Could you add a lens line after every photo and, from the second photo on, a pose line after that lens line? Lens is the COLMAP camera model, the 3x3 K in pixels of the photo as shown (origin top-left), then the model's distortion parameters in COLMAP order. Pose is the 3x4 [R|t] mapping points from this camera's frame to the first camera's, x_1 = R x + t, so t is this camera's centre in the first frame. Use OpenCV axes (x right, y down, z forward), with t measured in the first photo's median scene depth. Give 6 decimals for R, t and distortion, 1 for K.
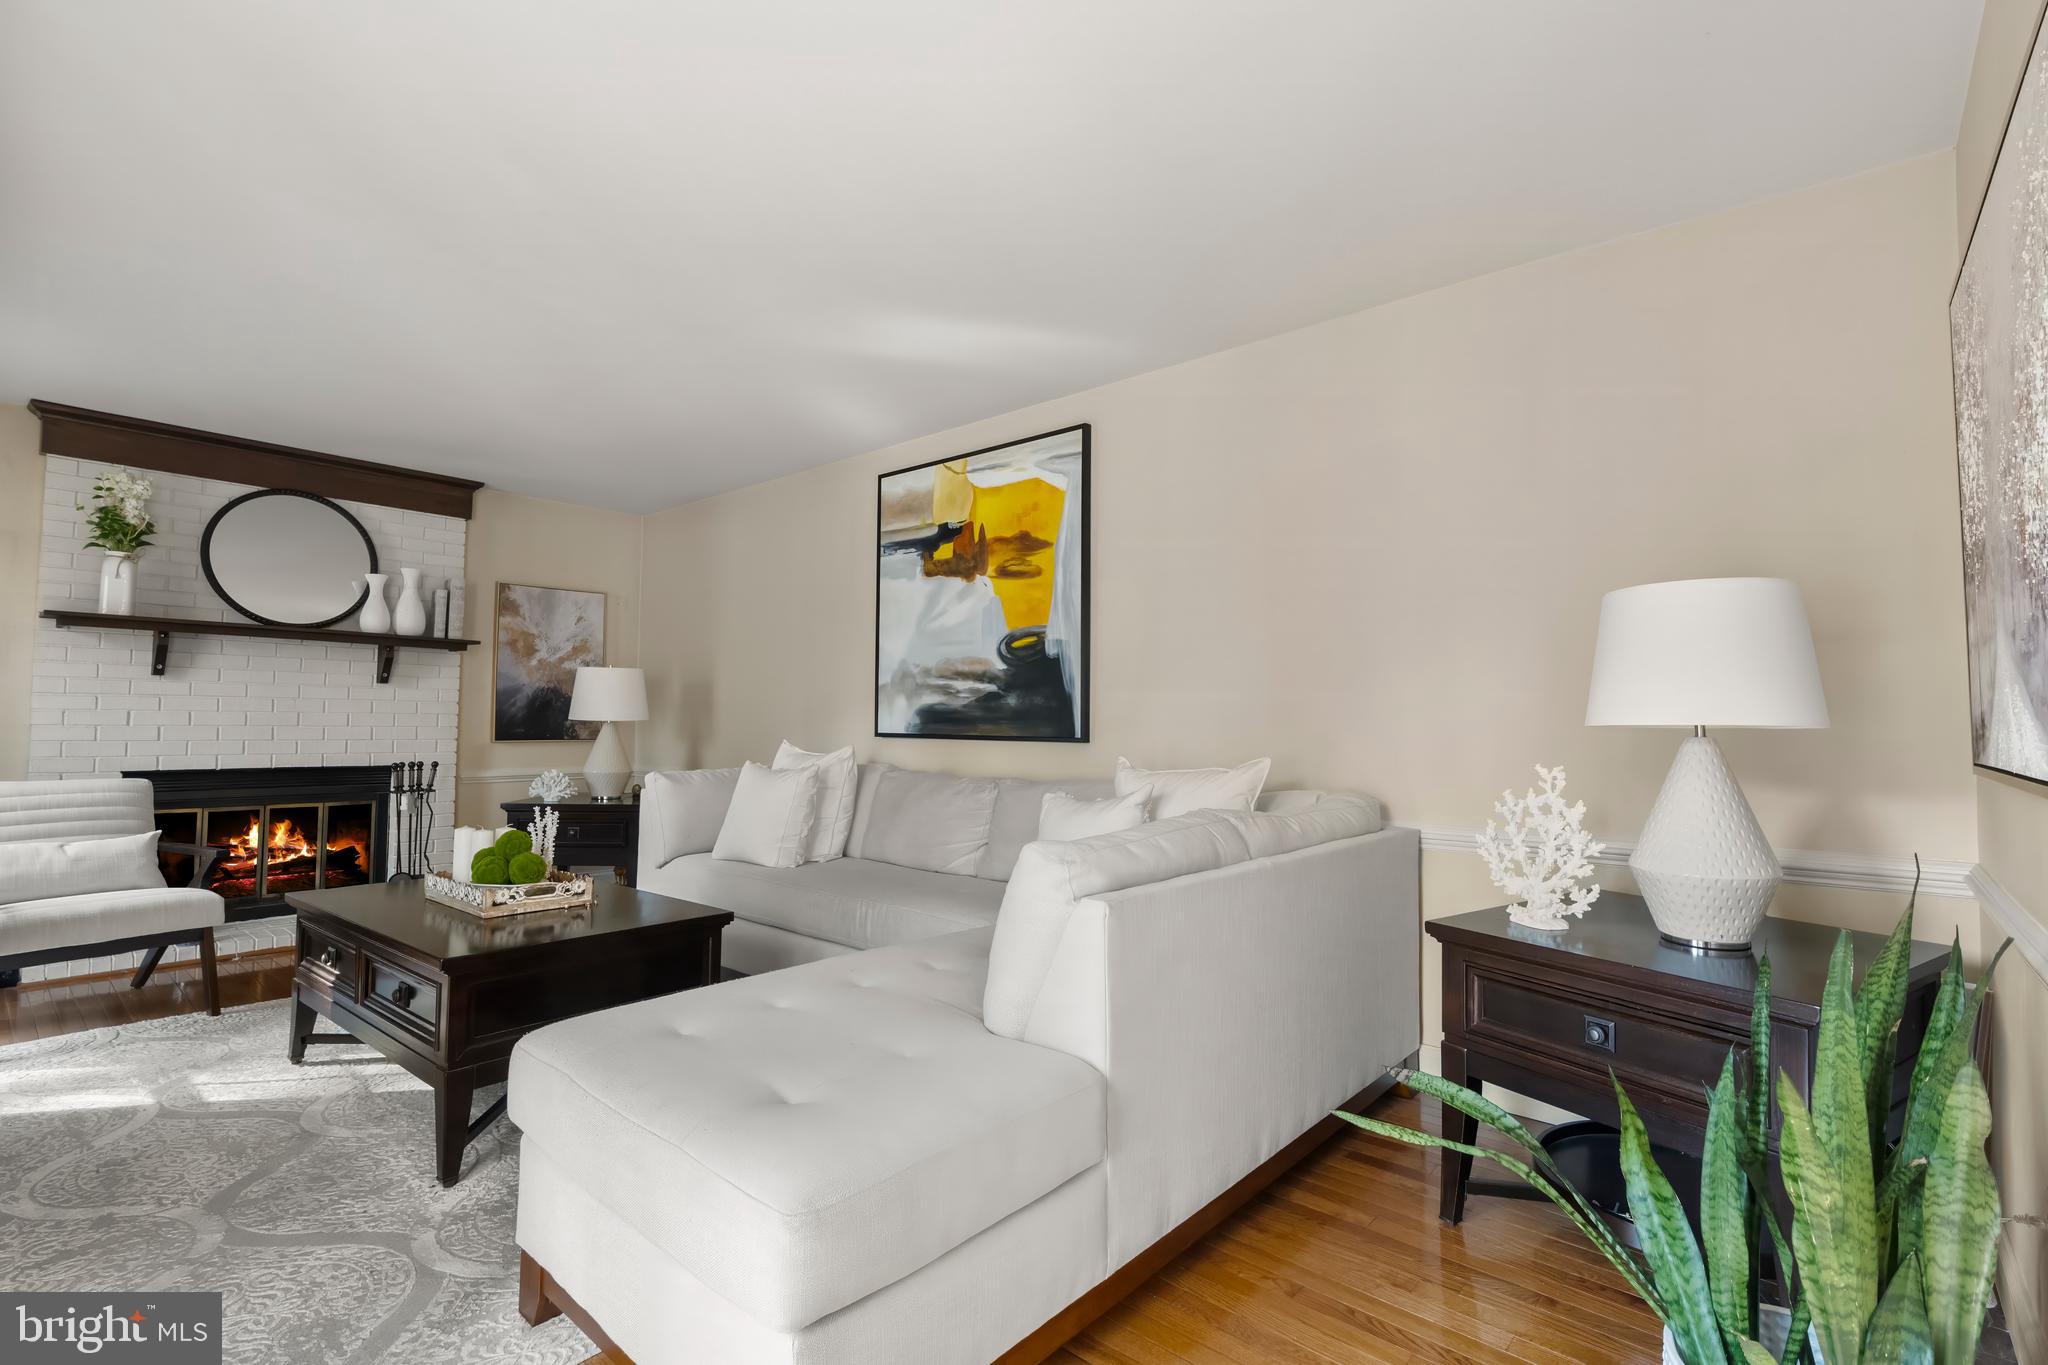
lens RADIAL K [[946.1, 0, 1004.9], [0, 946.1, 676.5], [0, 0, 1]] dist [-0.003737, 0.000672]
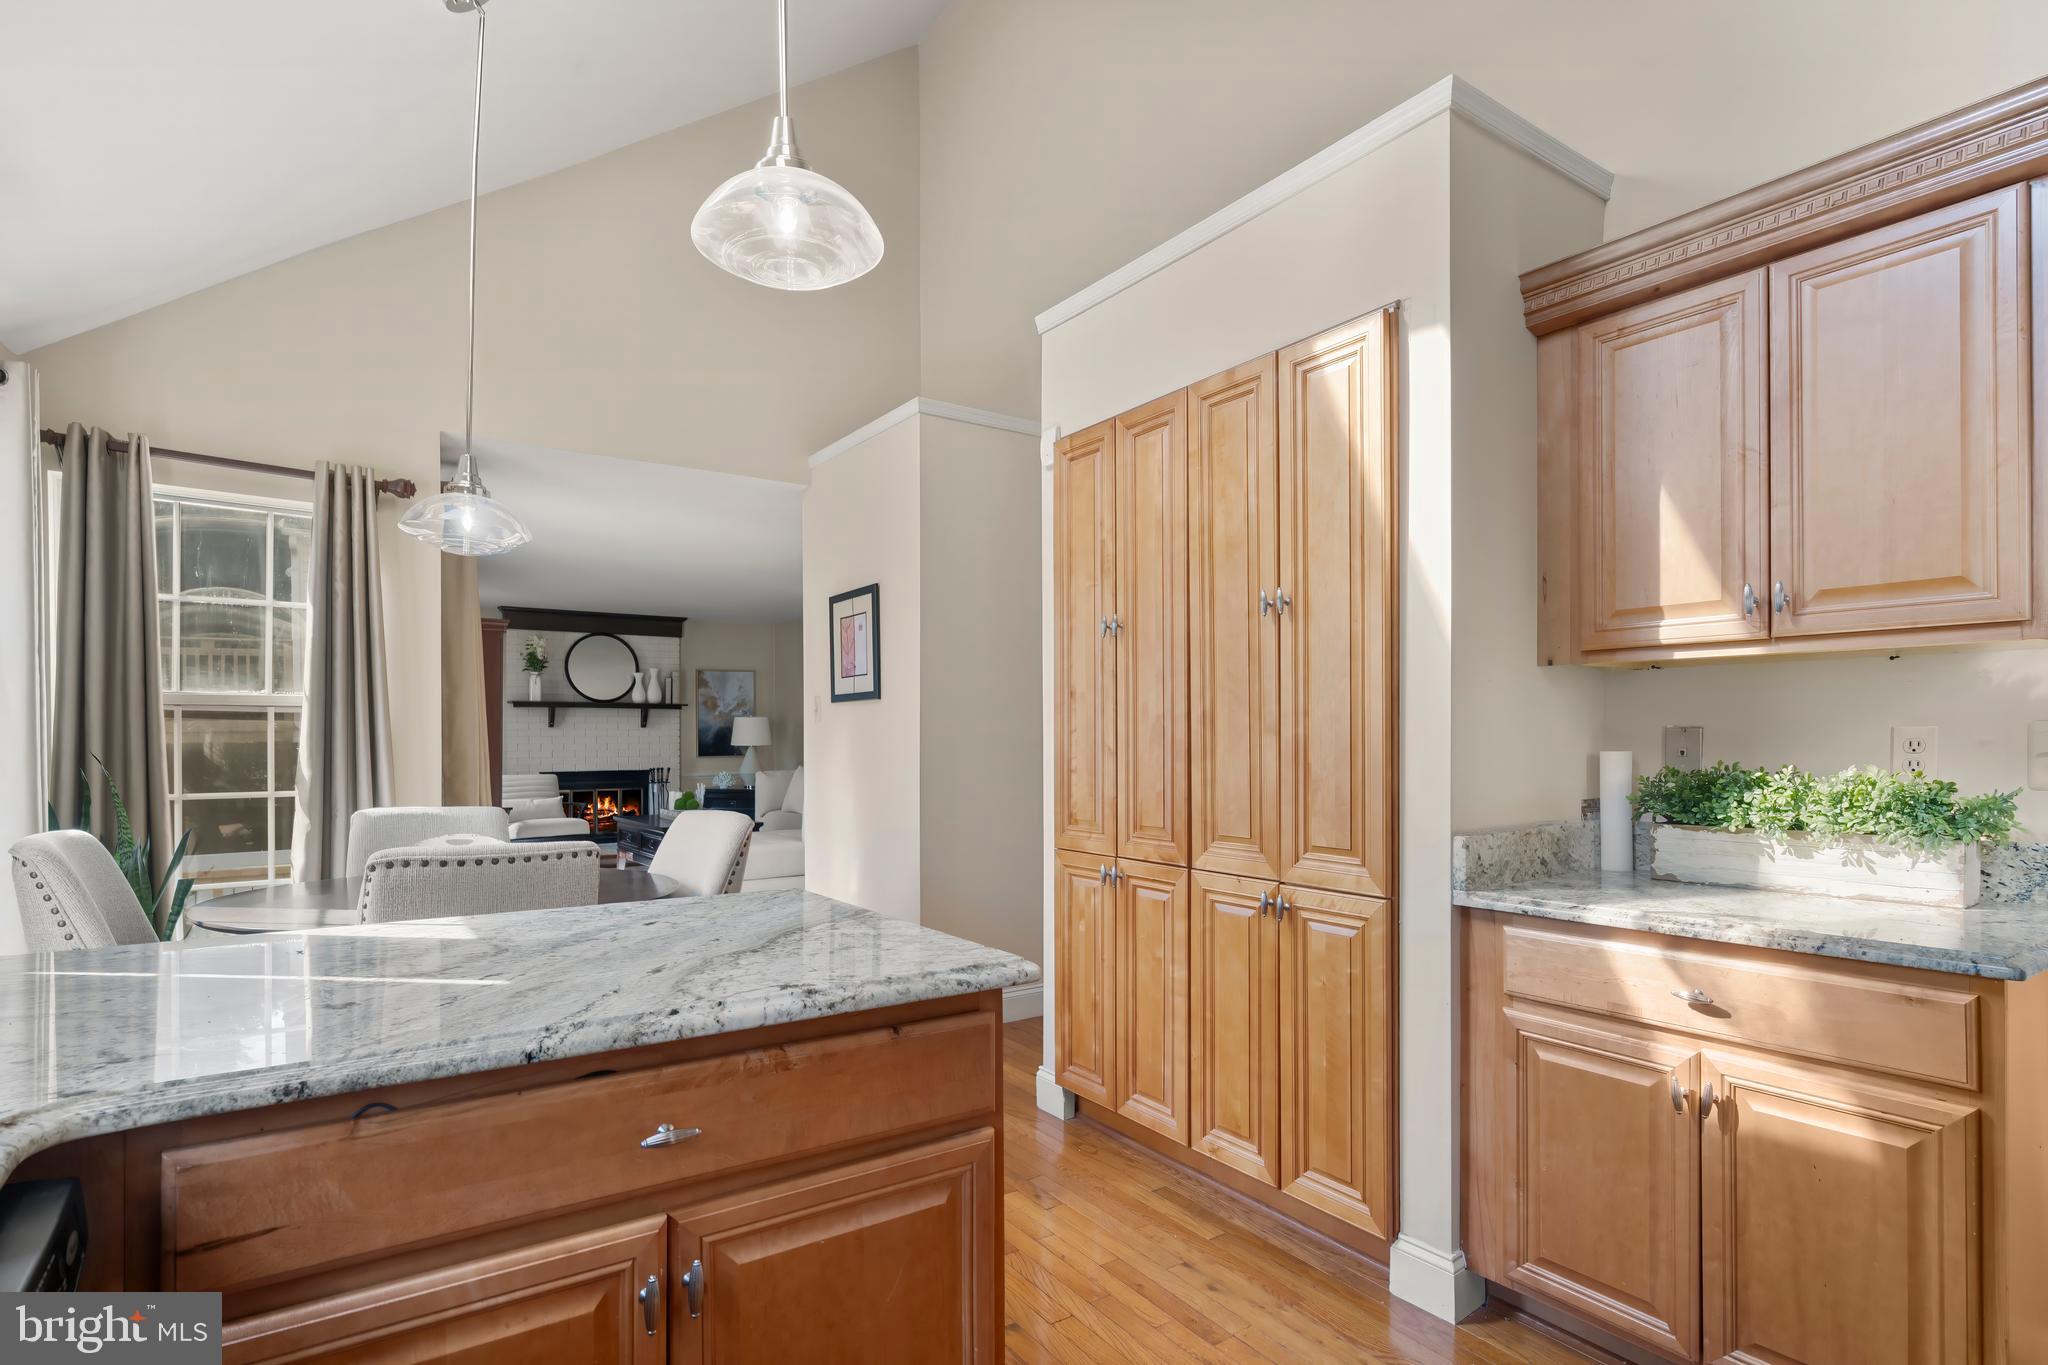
lens RADIAL K [[1051.2, 0, 989.6], [0, 1051.2, 733.2], [0, 0, 1]] dist [-0.003000, 0.004354]
pose [[0.965613, -0.009713, -0.259804, 0.684930], [0.023484, 0.998475, 0.049954, -0.083721], [0.258923, -0.054337, 0.964368, -1.045307]]
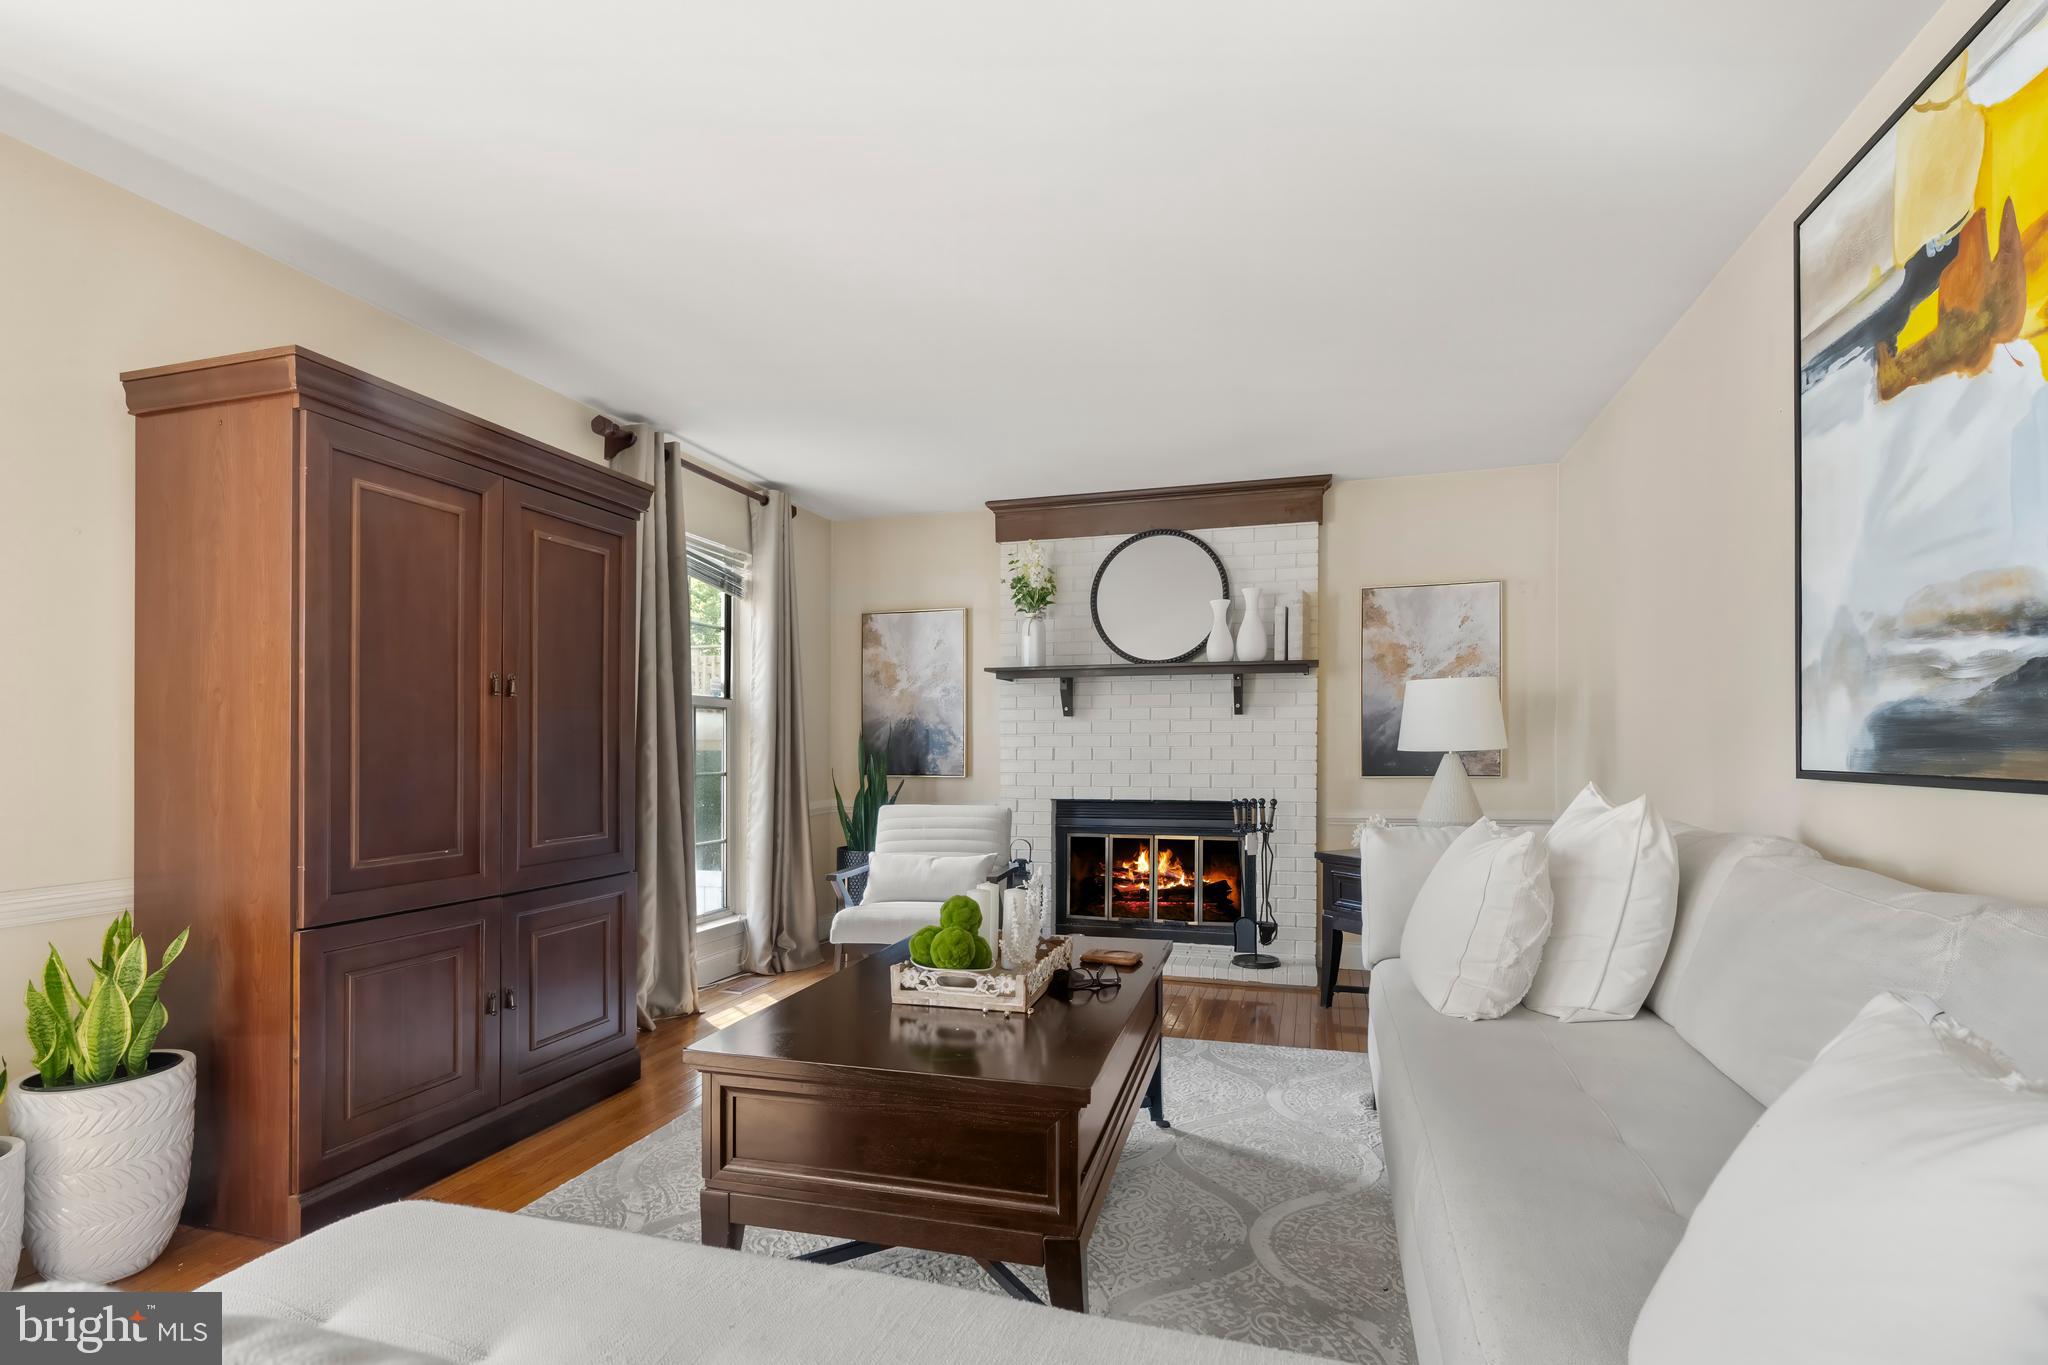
lens RADIAL K [[946.1, 0, 1050.9], [0, 946.1, 759.1], [0, 0, 1]] dist [-0.003737, 0.000672]
pose [[0.431613, -0.003814, -0.902051, 0.136542], [0.053897, 0.998314, 0.021568, 0.024938], [0.900447, -0.057927, 0.431091, 0.477499]]
